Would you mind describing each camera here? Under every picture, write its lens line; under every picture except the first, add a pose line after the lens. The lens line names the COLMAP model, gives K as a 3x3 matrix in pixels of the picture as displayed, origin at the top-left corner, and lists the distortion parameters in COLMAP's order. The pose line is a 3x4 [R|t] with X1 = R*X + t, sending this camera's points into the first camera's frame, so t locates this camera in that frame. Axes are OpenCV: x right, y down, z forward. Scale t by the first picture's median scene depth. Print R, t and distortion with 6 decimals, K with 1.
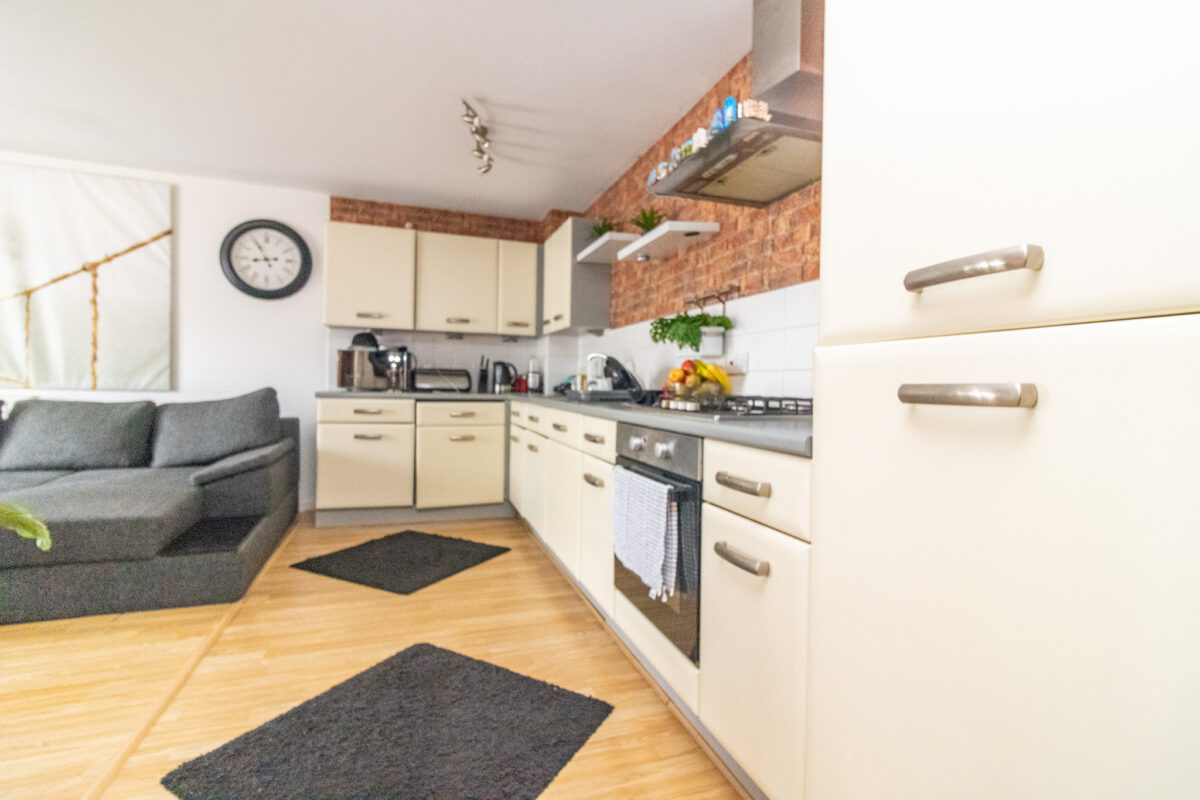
lens RADIAL K [[551.3, 0, 603.5], [0, 551.3, 395.3], [0, 0, 1]] dist [0.014459, 0.000006]
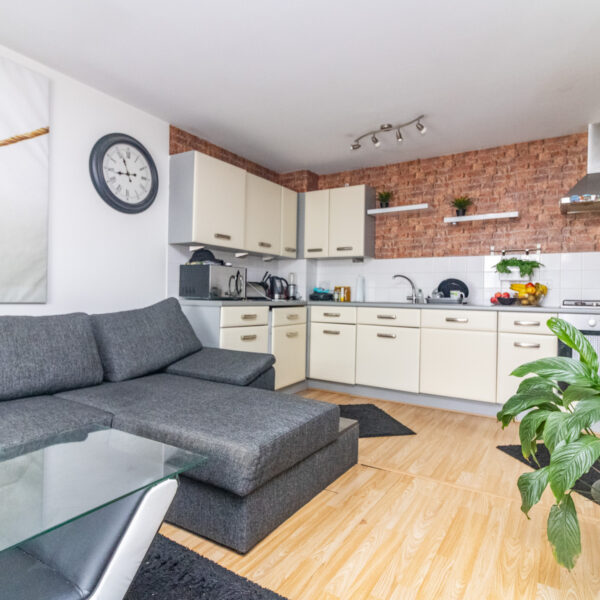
lens RADIAL K [[415.8, 0, 300.0], [0, 415.8, 300.0], [0, 0, 1]] dist [0.003945, 0.000140]
pose [[0.783215, -0.014393, 0.621585, -0.921765], [0.011180, 0.999896, 0.009066, -0.015088], [-0.621651, -0.000151, 0.783295, 0.211379]]
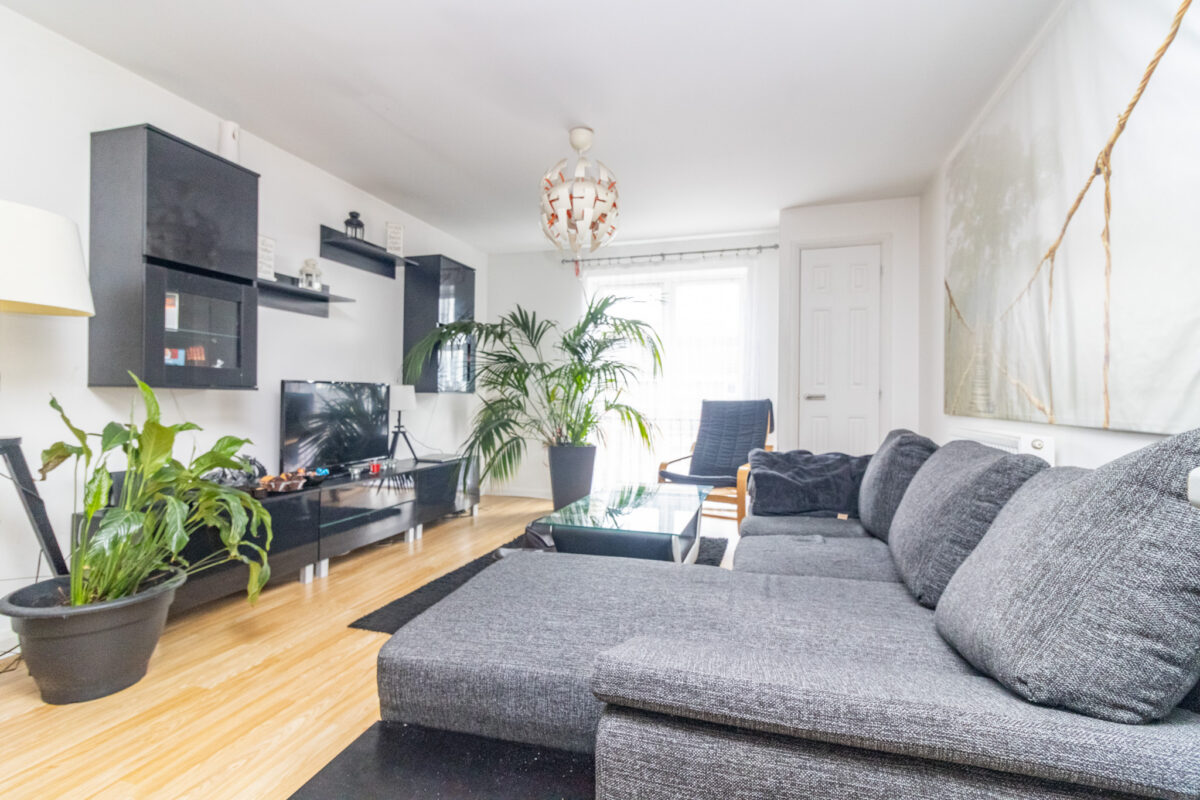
lens RADIAL K [[551.3, 0, 603.5], [0, 551.3, 395.3], [0, 0, 1]] dist [0.014459, 0.000006]
pose [[-0.590851, -0.032437, -0.806129, -0.314229], [-0.034848, 0.999285, -0.014668, -0.016207], [0.806028, 0.019426, -0.591558, 0.946992]]
